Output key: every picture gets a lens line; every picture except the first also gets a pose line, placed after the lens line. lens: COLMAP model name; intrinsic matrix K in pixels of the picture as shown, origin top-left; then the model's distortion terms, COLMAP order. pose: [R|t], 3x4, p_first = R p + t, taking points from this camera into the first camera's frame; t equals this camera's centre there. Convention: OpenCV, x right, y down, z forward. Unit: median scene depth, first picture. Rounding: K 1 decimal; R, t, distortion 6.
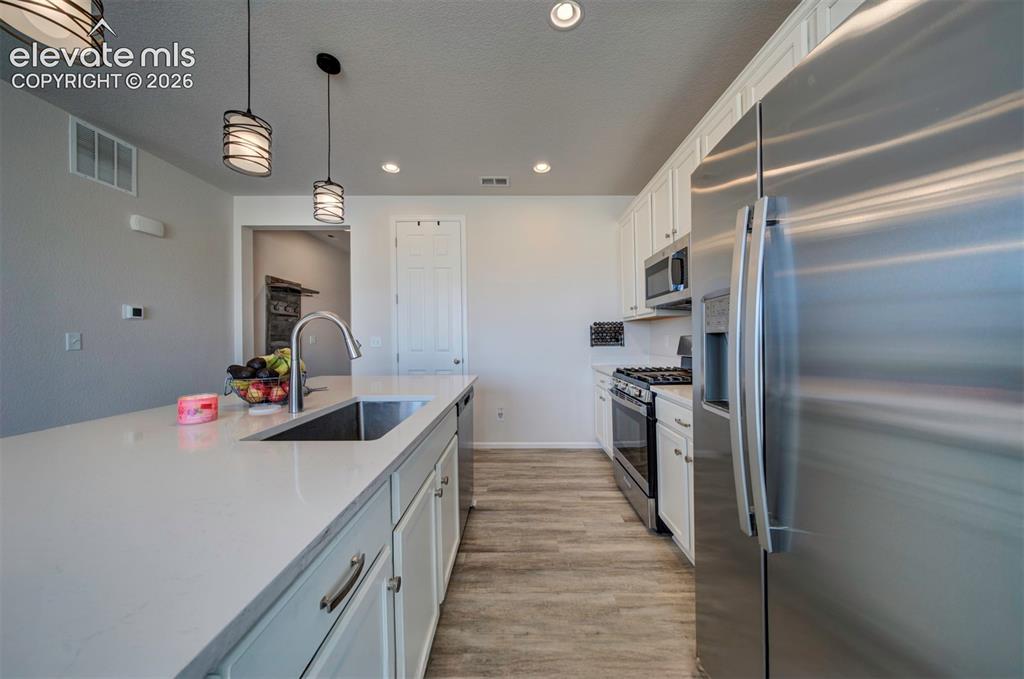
lens RADIAL K [[337.9, 0, 511.5], [0, 337.9, 357.1], [0, 0, 1]] dist [-0.043726, 0.000005]
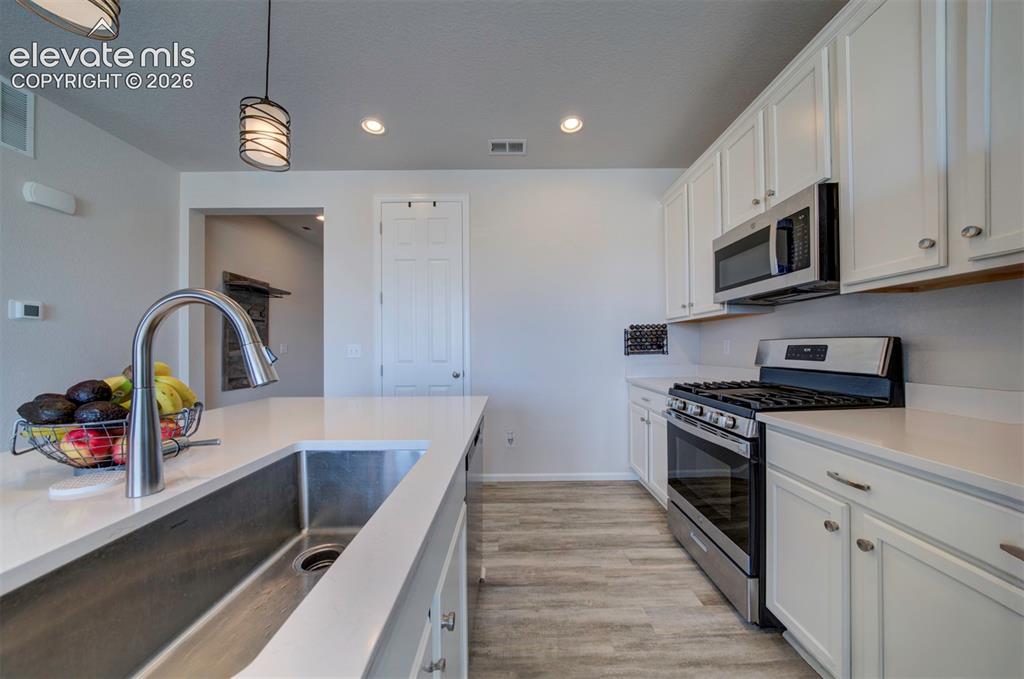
lens RADIAL K [[351.3, 0, 531.5], [0, 351.3, 341.8], [0, 0, 1]] dist [-0.036362, -0.000174]
pose [[0.997971, -0.005316, 0.063452, -0.053222], [0.009681, 0.997591, -0.068684, -0.009387], [-0.062934, 0.069159, 0.995619, 0.227616]]
